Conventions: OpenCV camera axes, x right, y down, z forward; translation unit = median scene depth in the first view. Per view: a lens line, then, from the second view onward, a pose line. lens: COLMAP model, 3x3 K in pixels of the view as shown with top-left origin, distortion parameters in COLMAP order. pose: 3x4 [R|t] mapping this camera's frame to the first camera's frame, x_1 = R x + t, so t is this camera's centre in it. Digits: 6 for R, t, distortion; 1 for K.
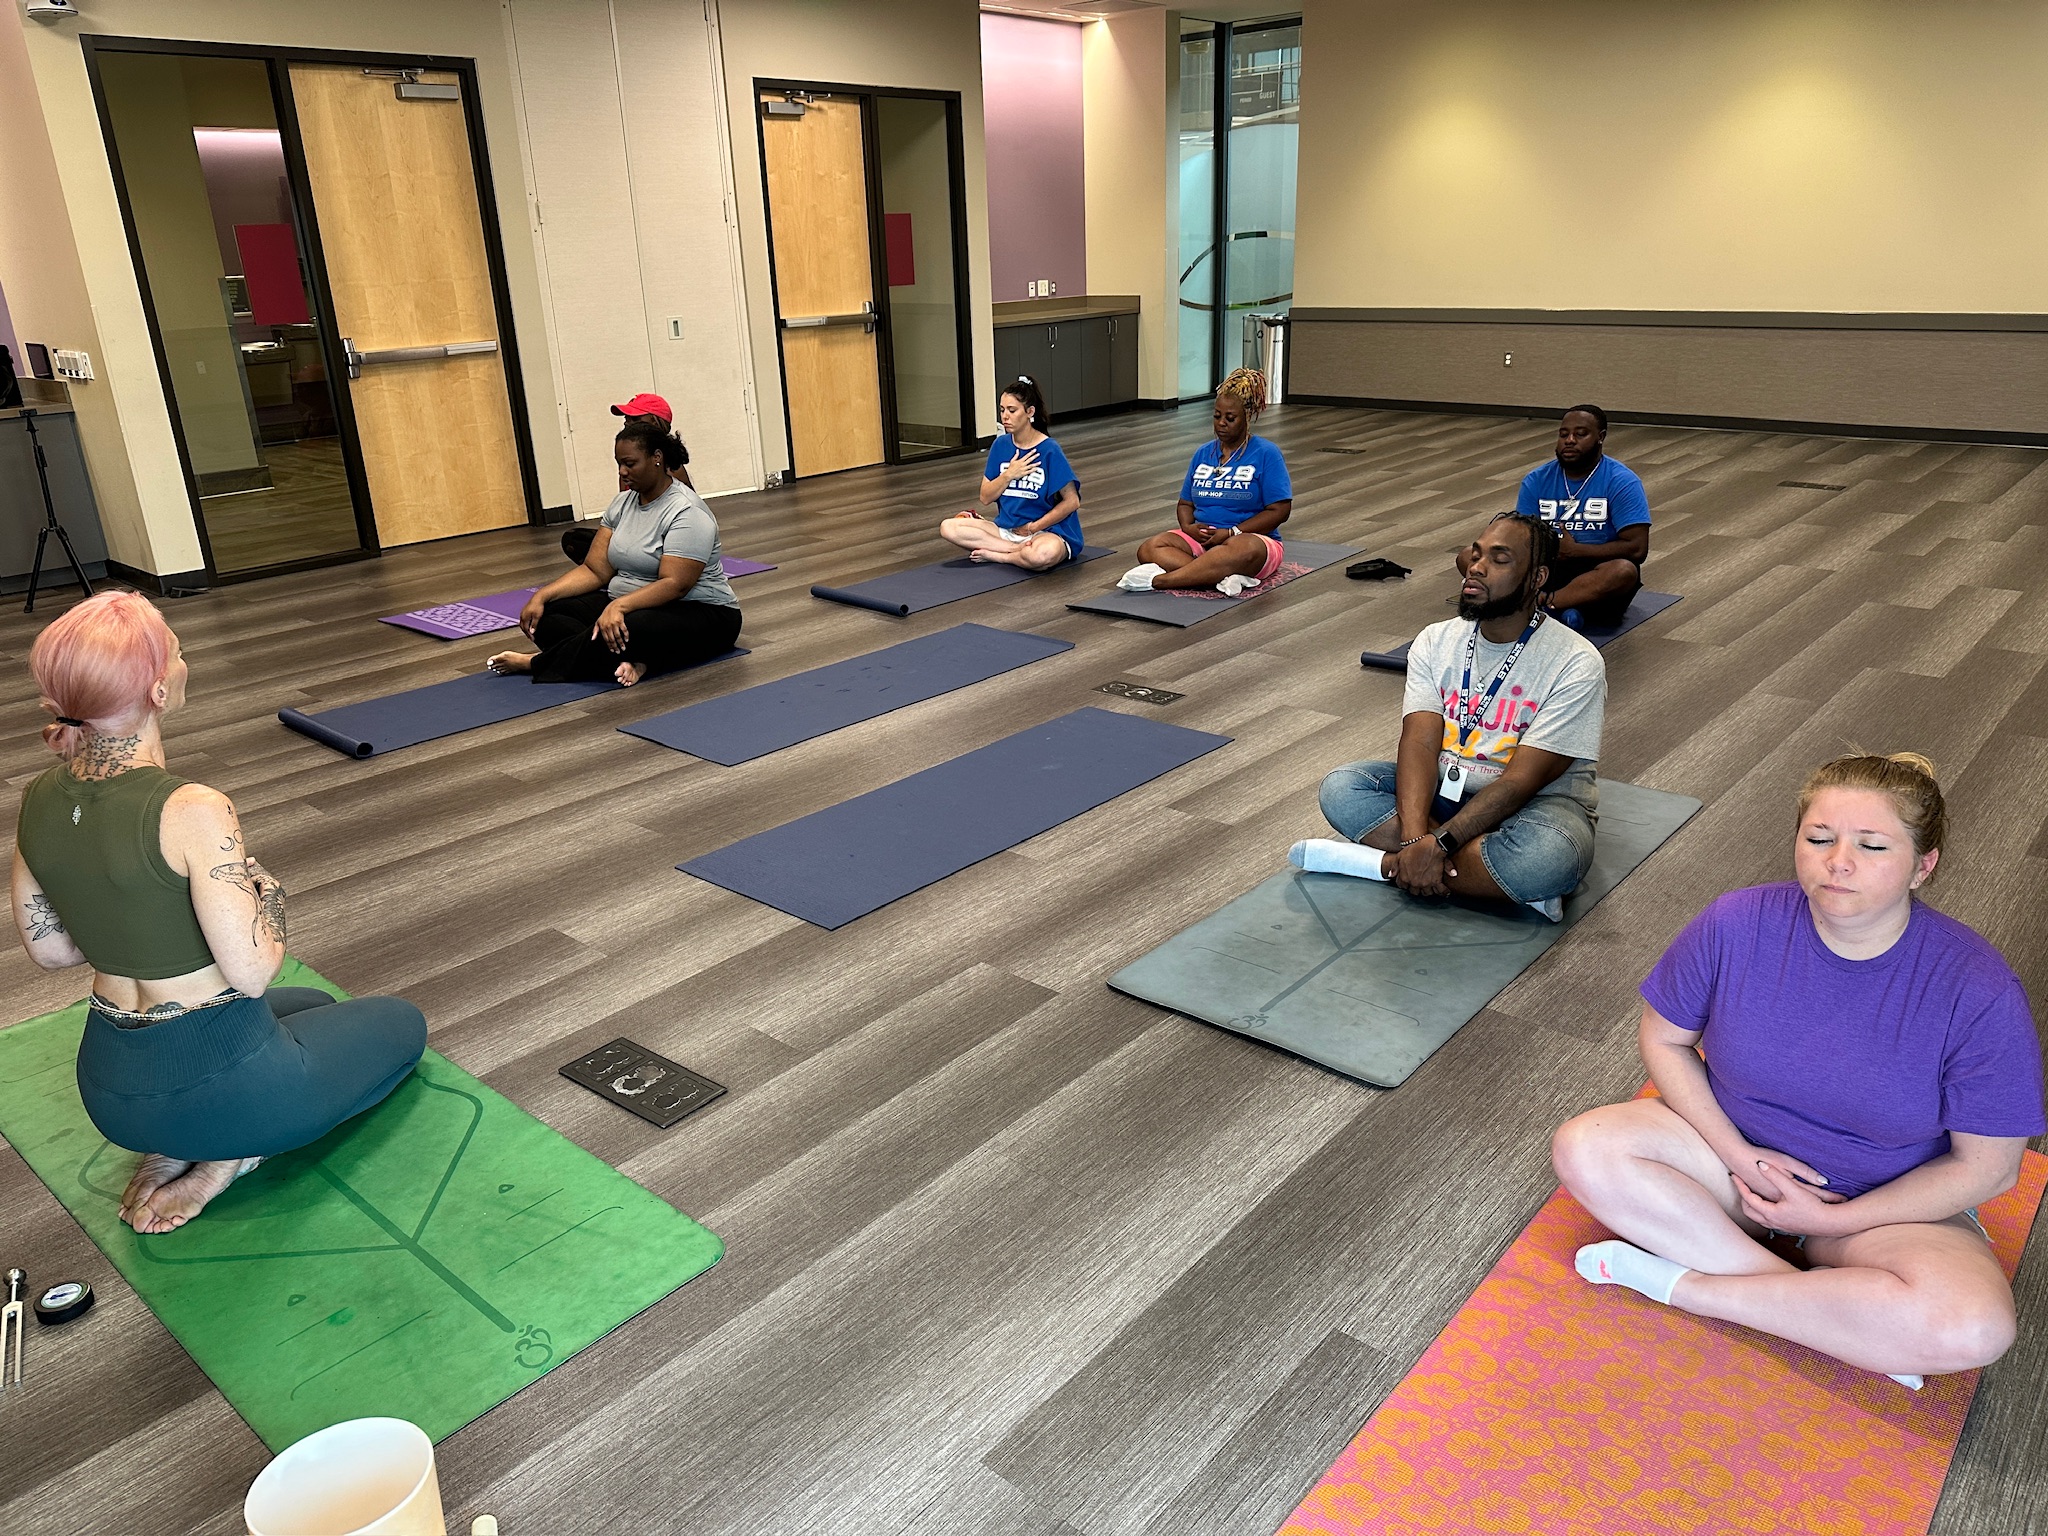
lens RADIAL K [[1336.2, 0, 1024.0], [0, 1336.2, 768.0], [0, 0, 1]] dist [-0.037437, -0.003289]
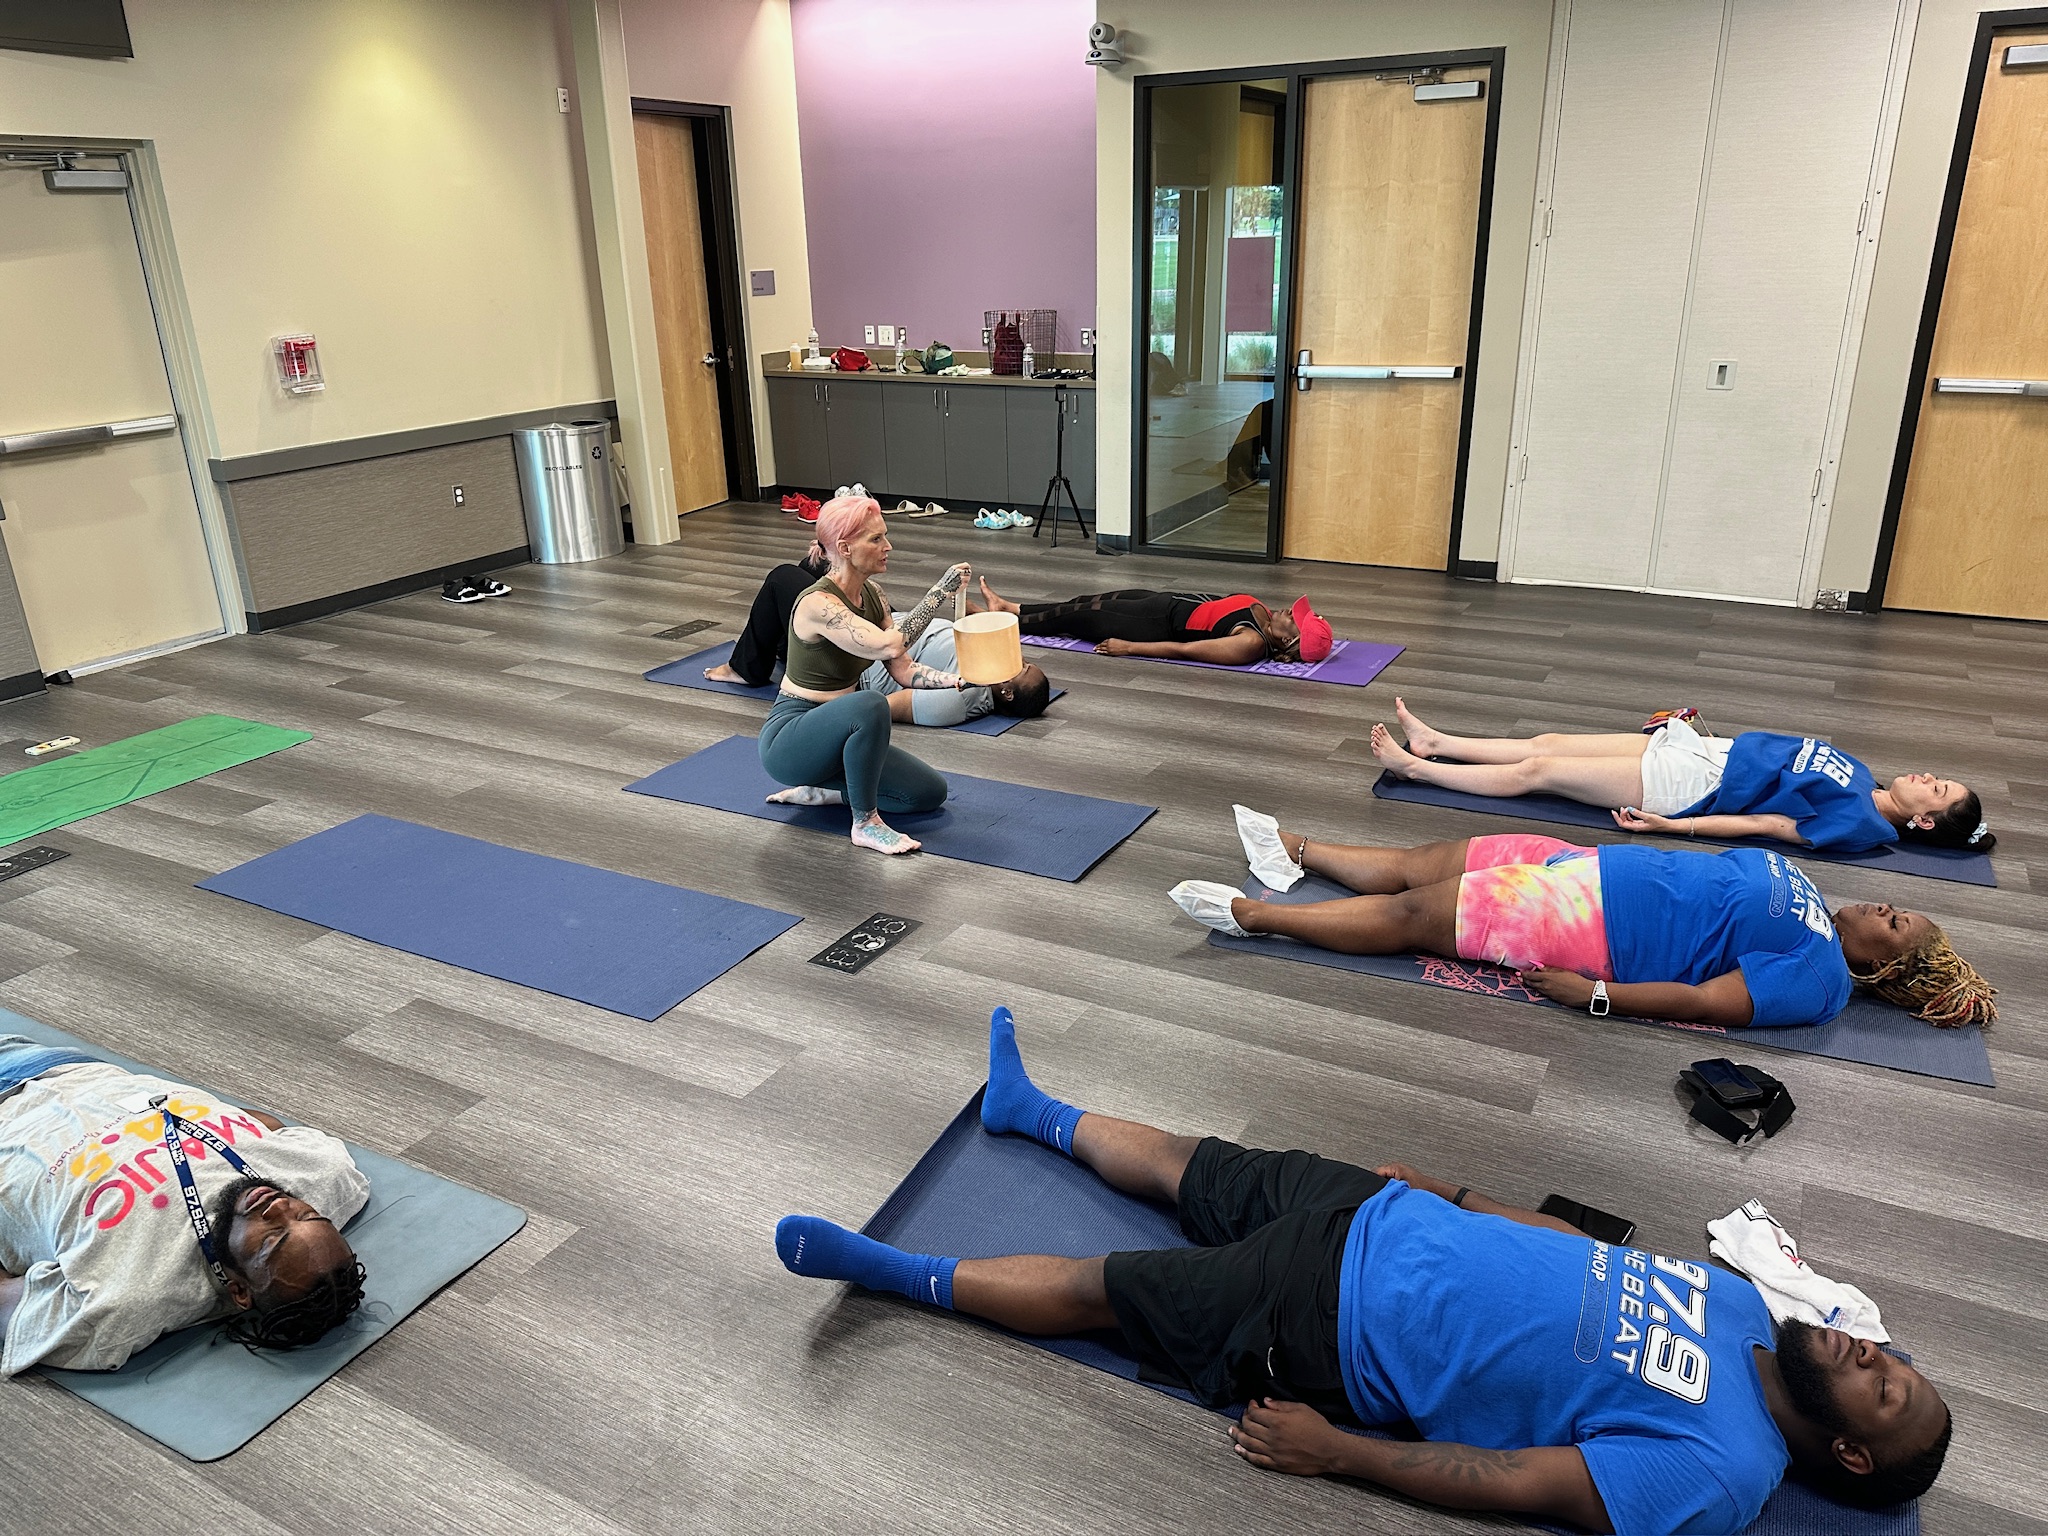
lens RADIAL K [[1336.2, 0, 1024.0], [0, 1336.2, 768.0], [0, 0, 1]] dist [-0.037437, -0.003289]
pose [[0.268492, 0.350758, -0.897151, 0.461723], [-0.339172, 0.906131, 0.252764, -0.224725], [0.901595, 0.236424, 0.362257, 0.523095]]
